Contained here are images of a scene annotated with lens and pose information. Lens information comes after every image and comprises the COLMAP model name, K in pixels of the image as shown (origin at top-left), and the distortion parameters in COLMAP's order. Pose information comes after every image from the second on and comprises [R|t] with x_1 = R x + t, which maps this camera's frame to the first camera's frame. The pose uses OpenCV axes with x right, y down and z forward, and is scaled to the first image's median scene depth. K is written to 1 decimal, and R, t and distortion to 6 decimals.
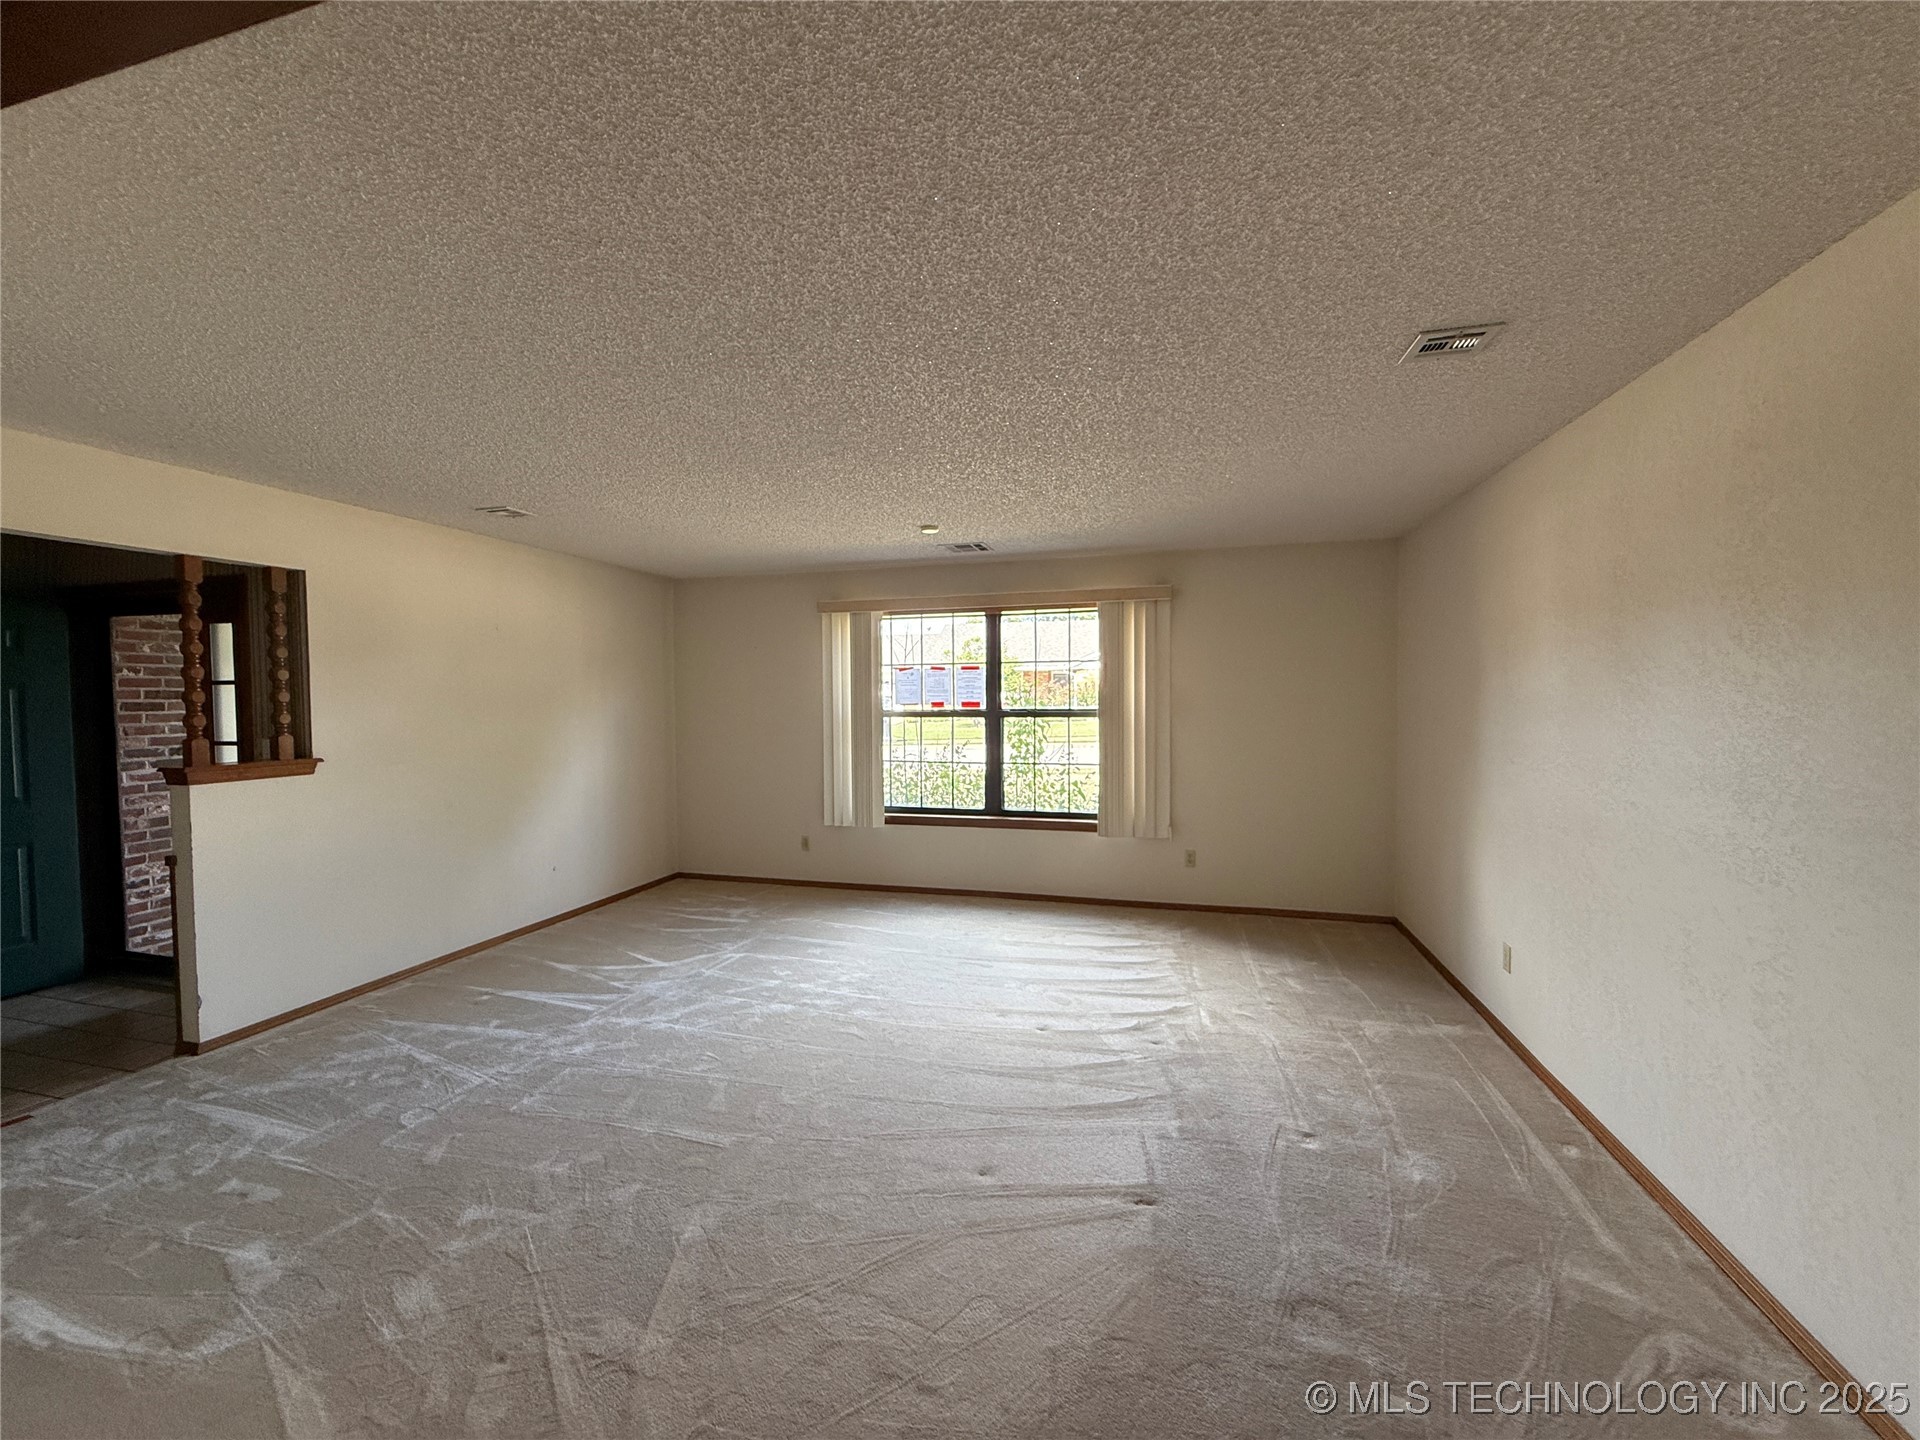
lens RADIAL K [[766.6, 0, 967.3], [0, 766.6, 723.8], [0, 0, 1]] dist [-0.003496, 0.000203]
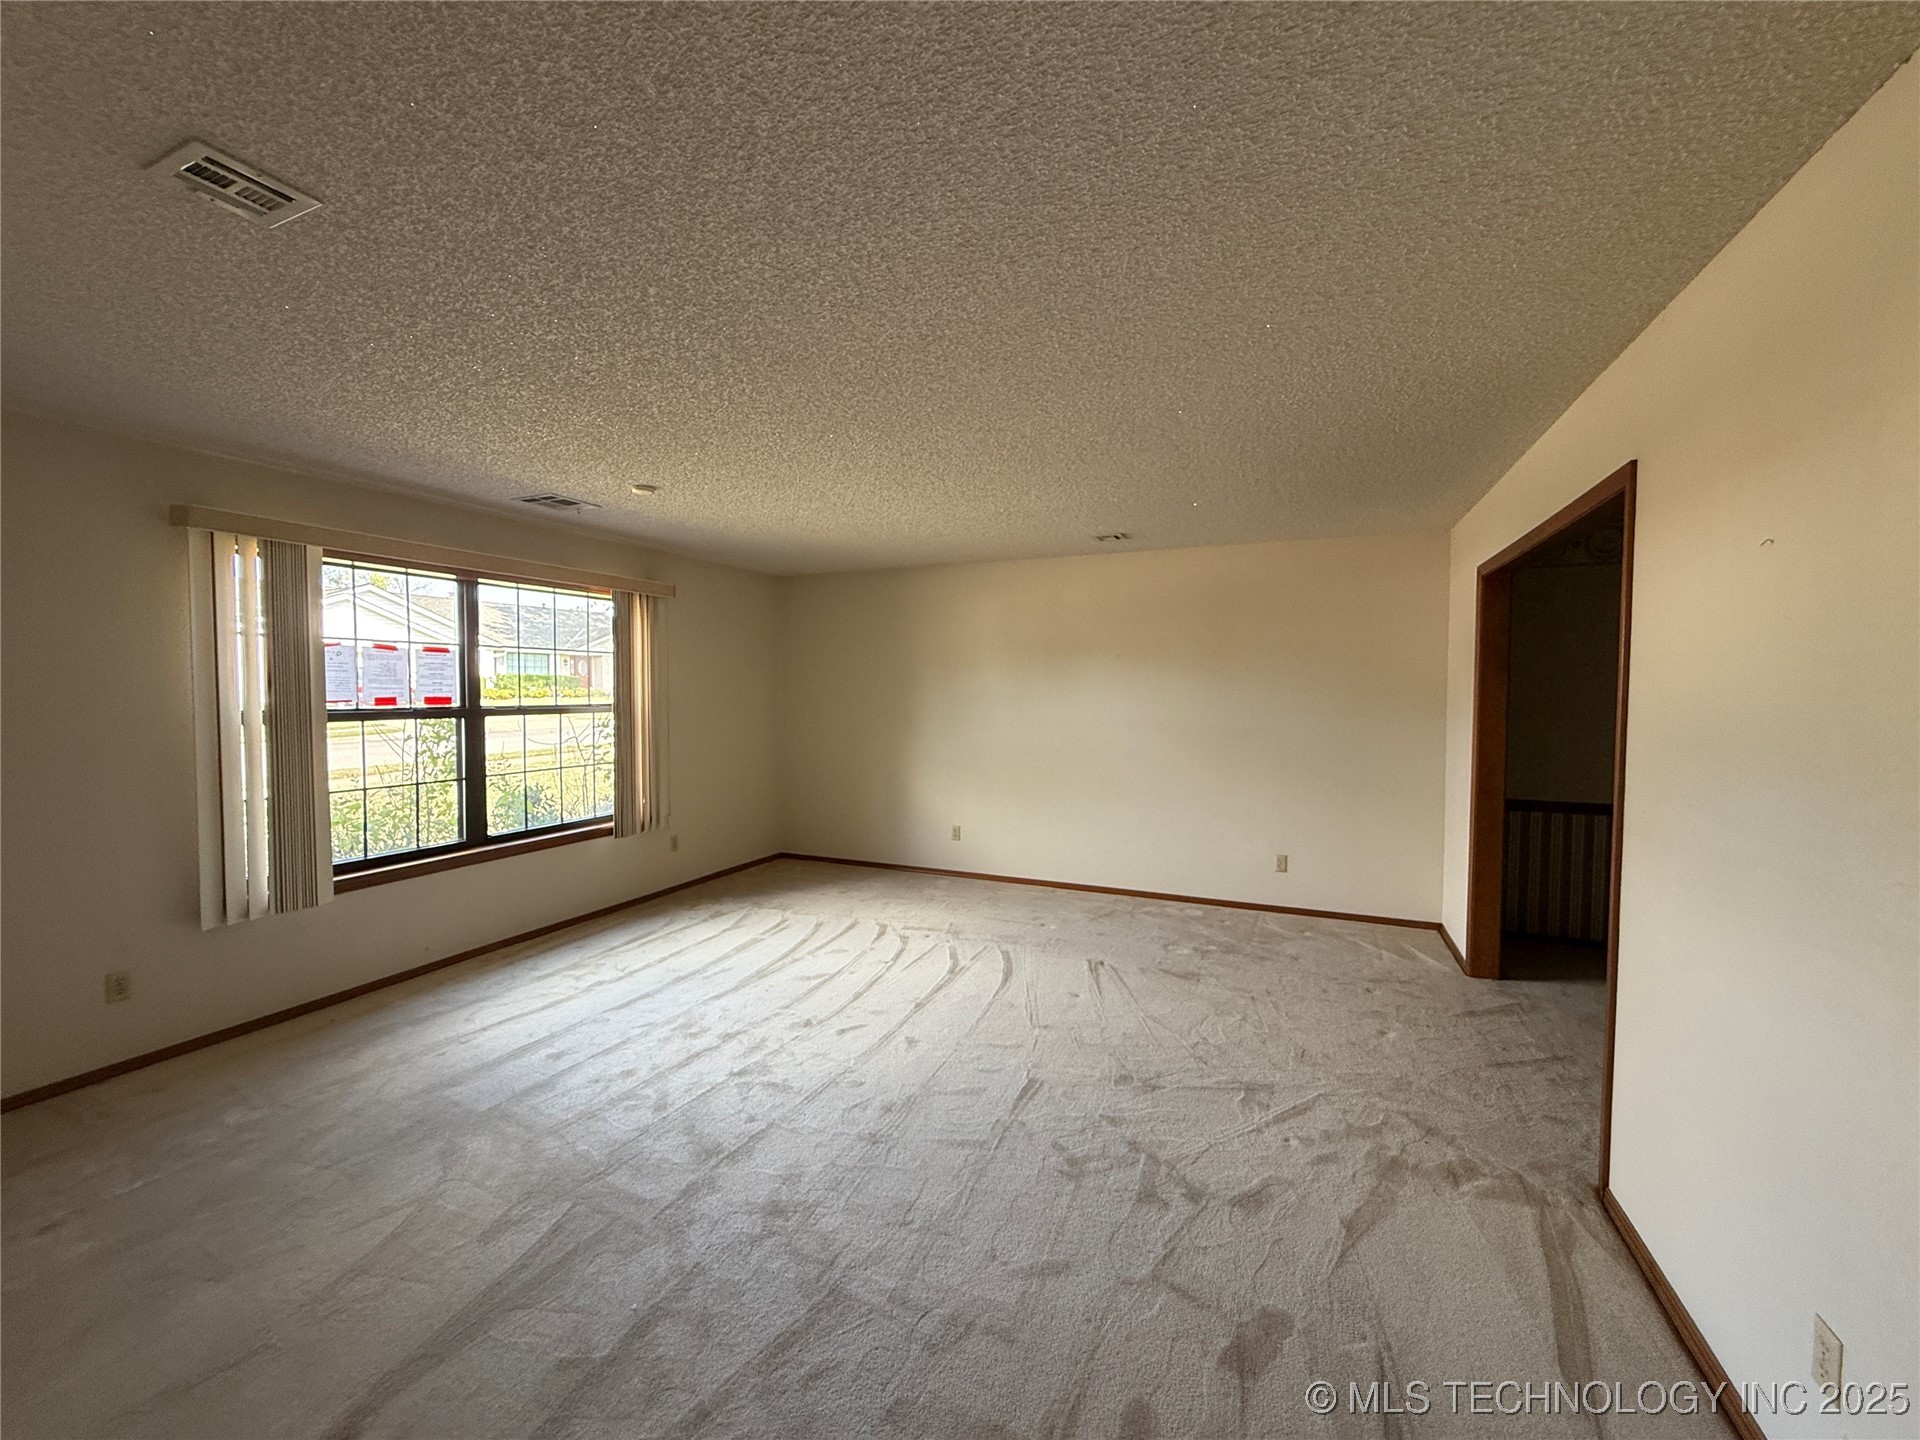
lens RADIAL K [[766.6, 0, 972.8], [0, 766.6, 728.6], [0, 0, 1]] dist [-0.003496, 0.000203]
pose [[0.139230, -0.045858, 0.989198, -0.657749], [0.031724, 0.998621, 0.041829, -0.013244], [-0.989752, 0.025558, 0.140493, 0.413343]]
